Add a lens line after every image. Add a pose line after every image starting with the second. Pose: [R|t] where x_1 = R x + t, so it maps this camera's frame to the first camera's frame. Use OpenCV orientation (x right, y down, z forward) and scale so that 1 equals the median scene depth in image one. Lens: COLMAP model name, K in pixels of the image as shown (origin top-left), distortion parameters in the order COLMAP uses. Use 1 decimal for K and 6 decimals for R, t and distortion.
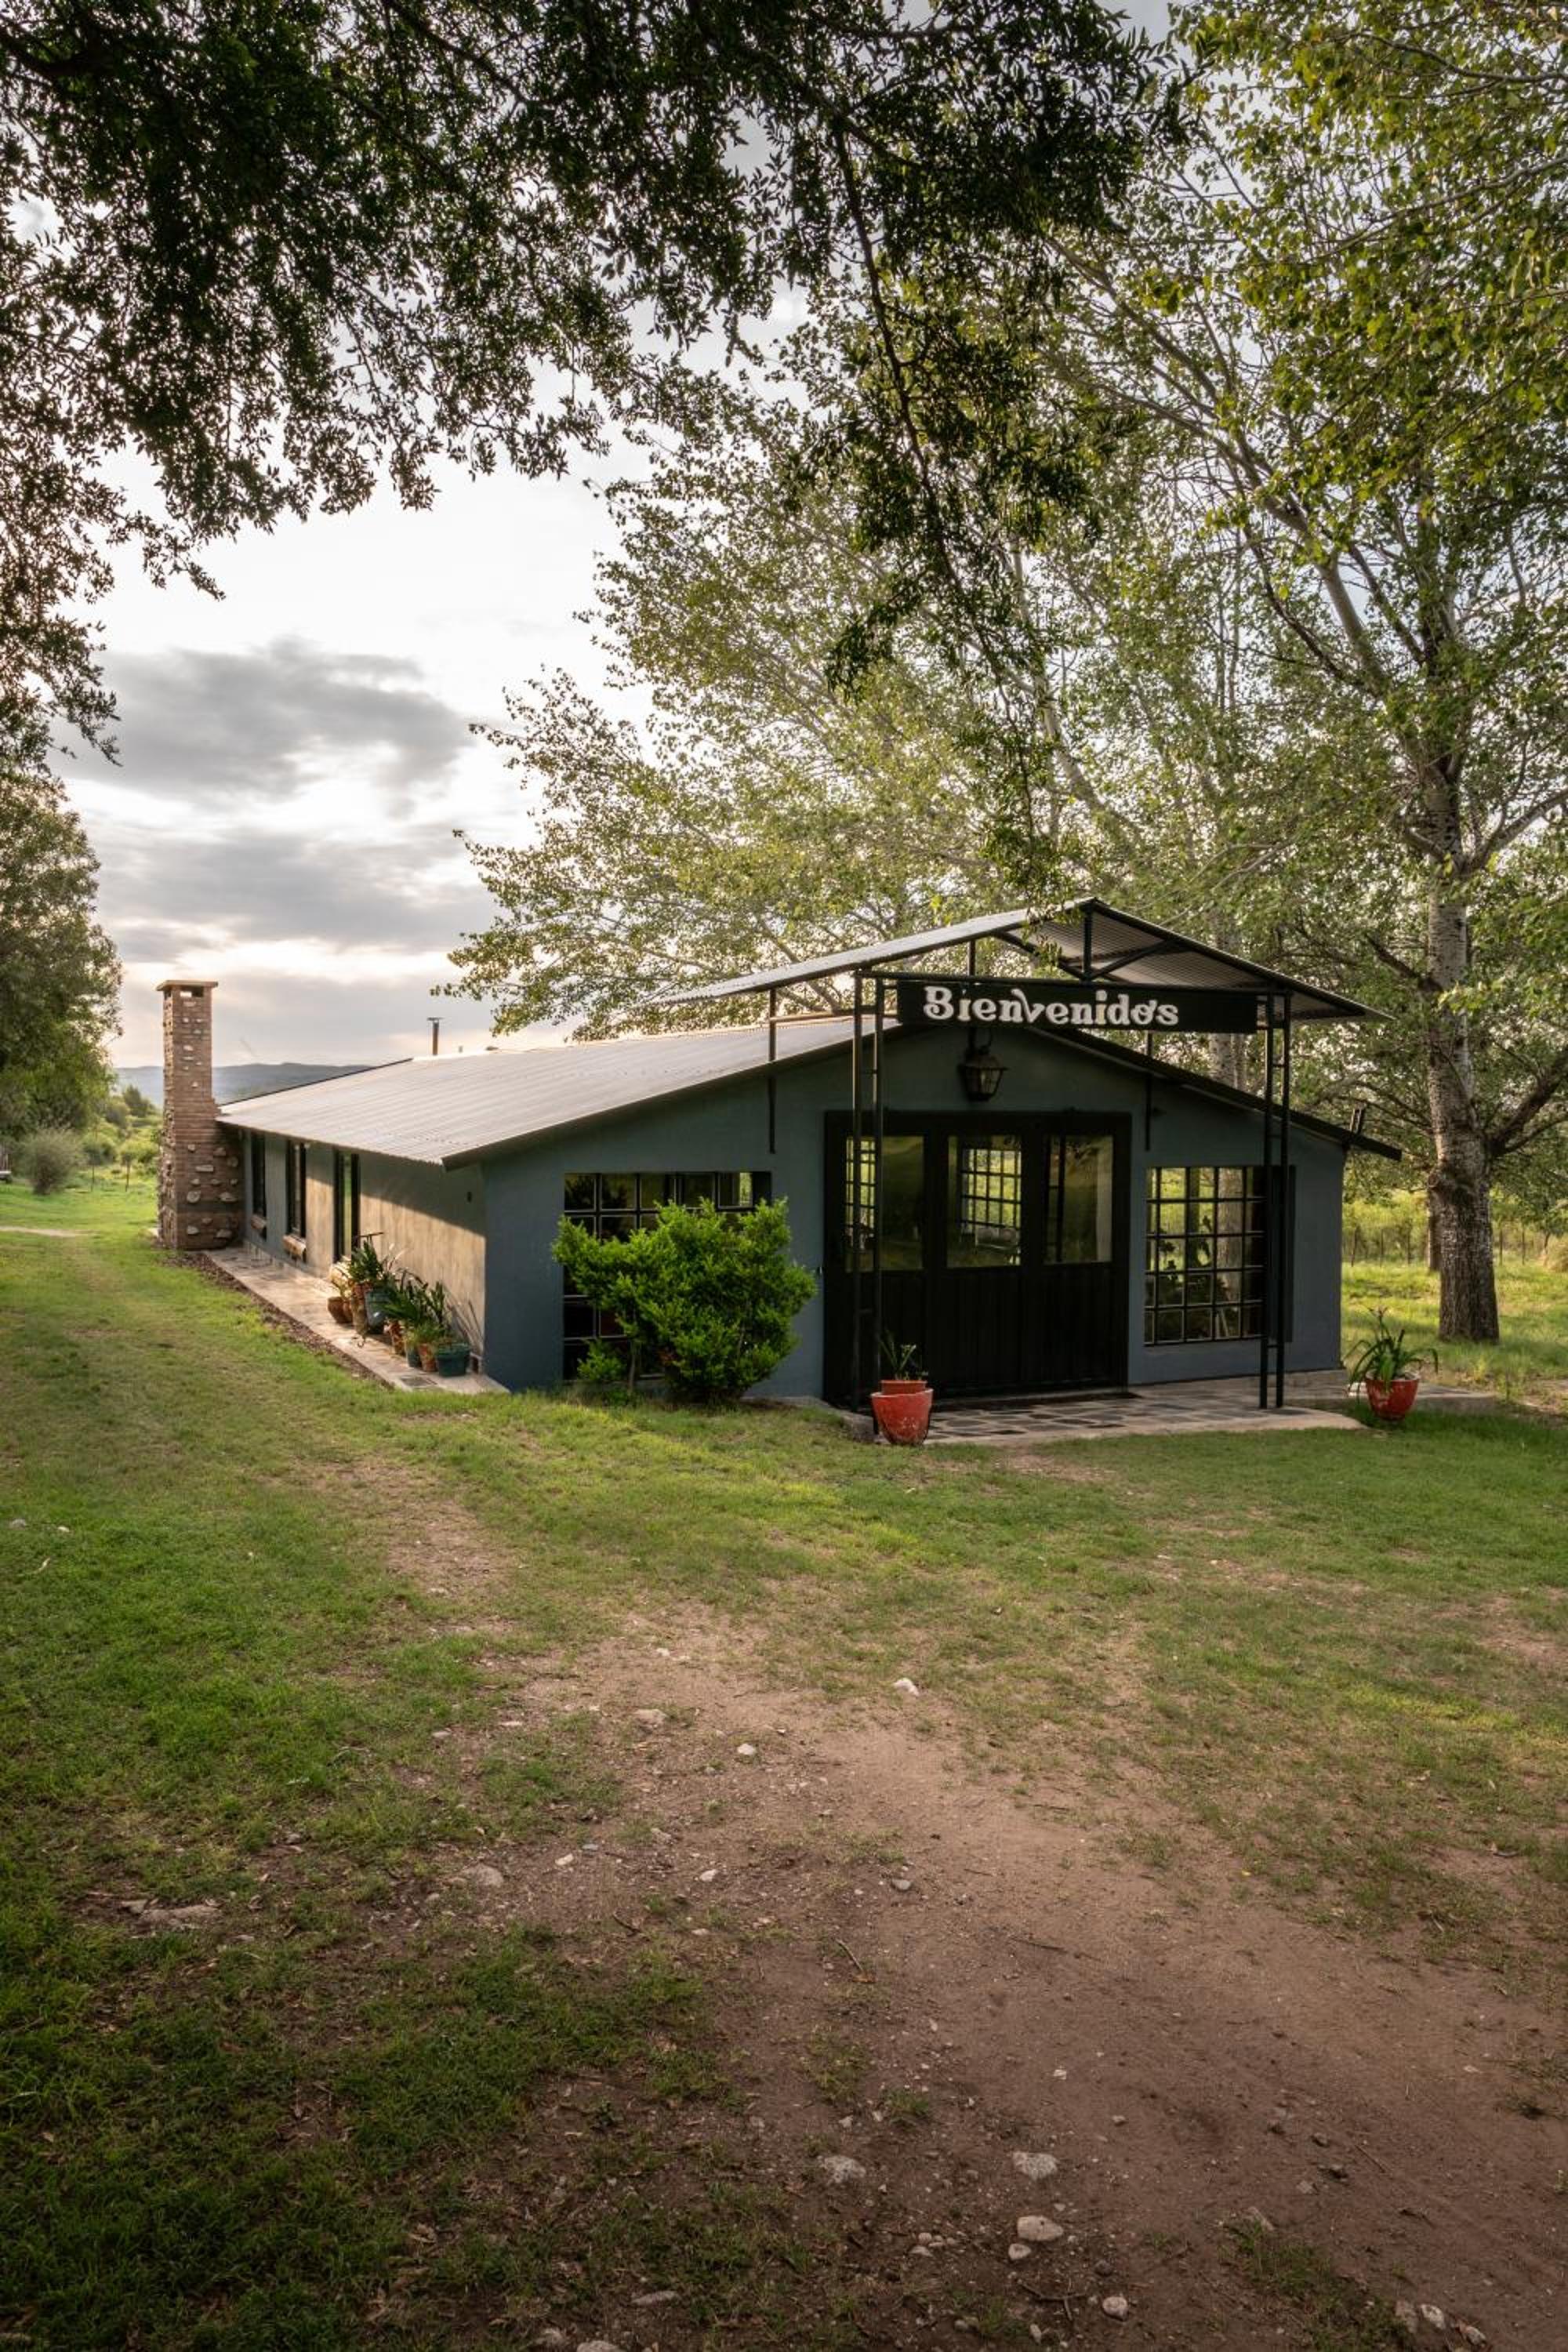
lens RADIAL K [[4361.1, 0, 784.0], [0, 4361.1, 1176.0], [0, 0, 1]] dist [-0.050202, -0.109683]
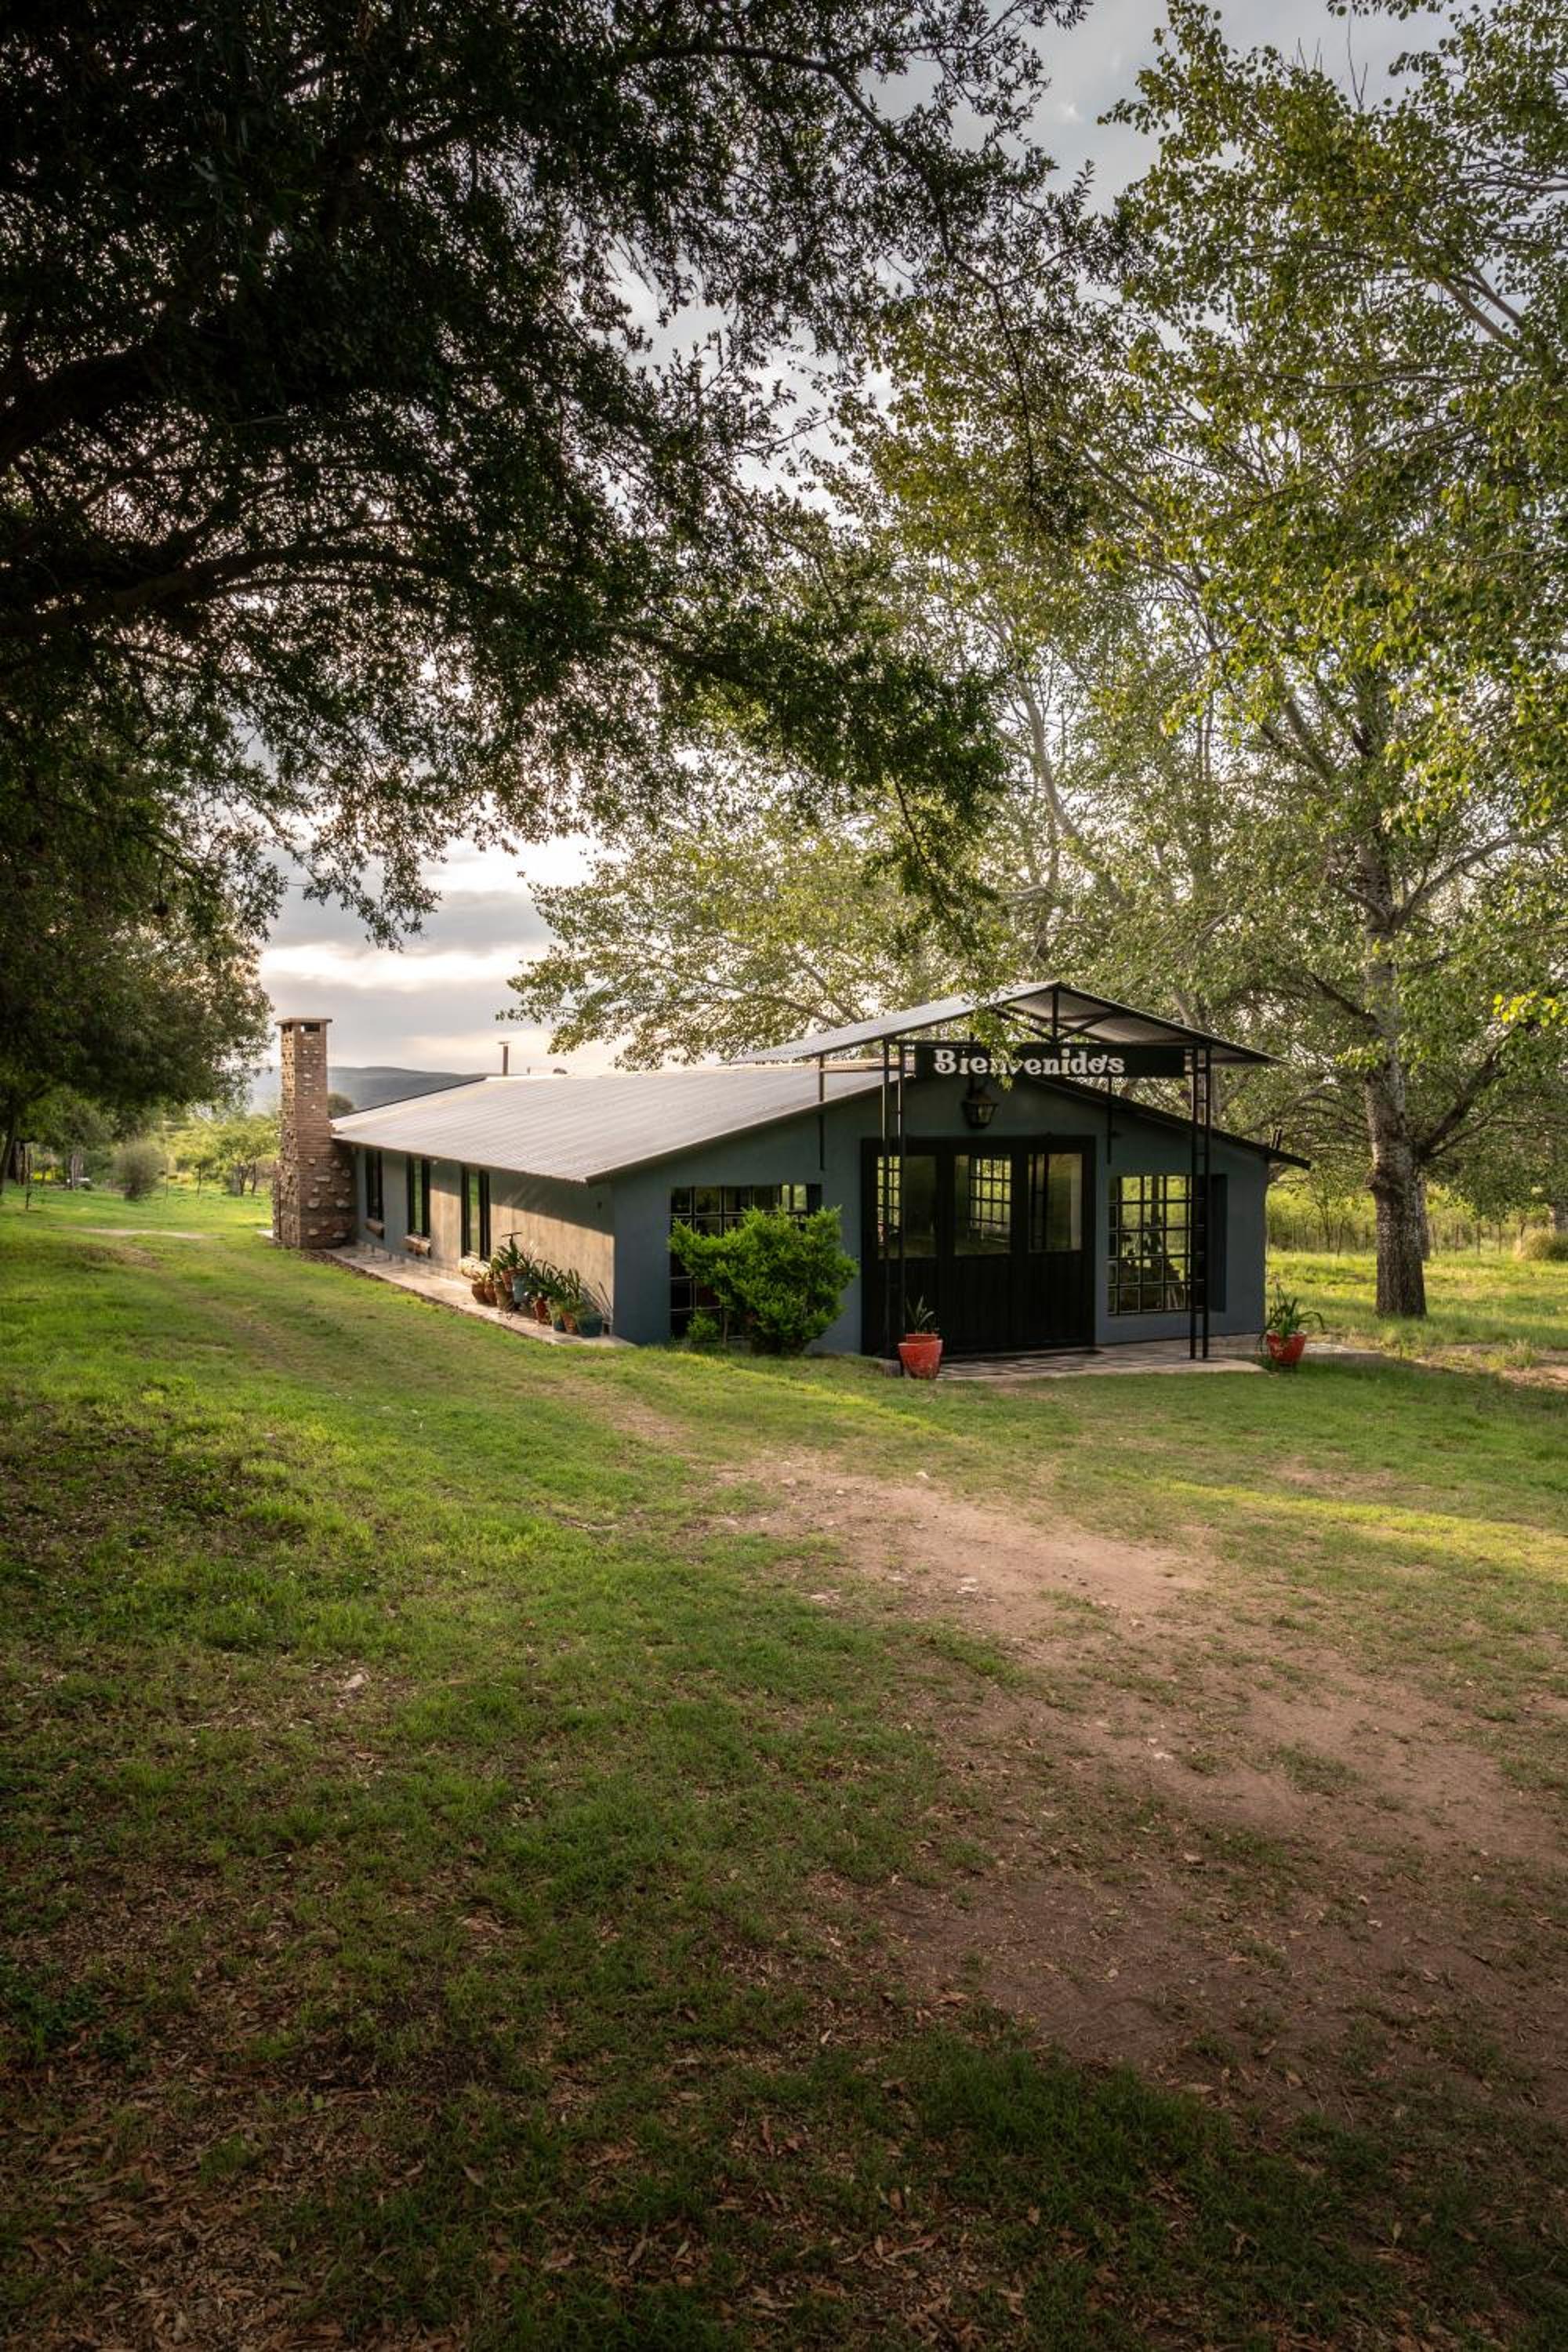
lens RADIAL K [[4361.1, 0, 784.0], [0, 4361.1, 1176.0], [0, 0, 1]] dist [-0.050202, -0.109683]
pose [[0.999954, -0.008401, -0.004710, -0.007148], [0.008403, 0.999965, 0.000481, -0.003686], [0.004706, -0.000520, 0.999989, -0.293210]]
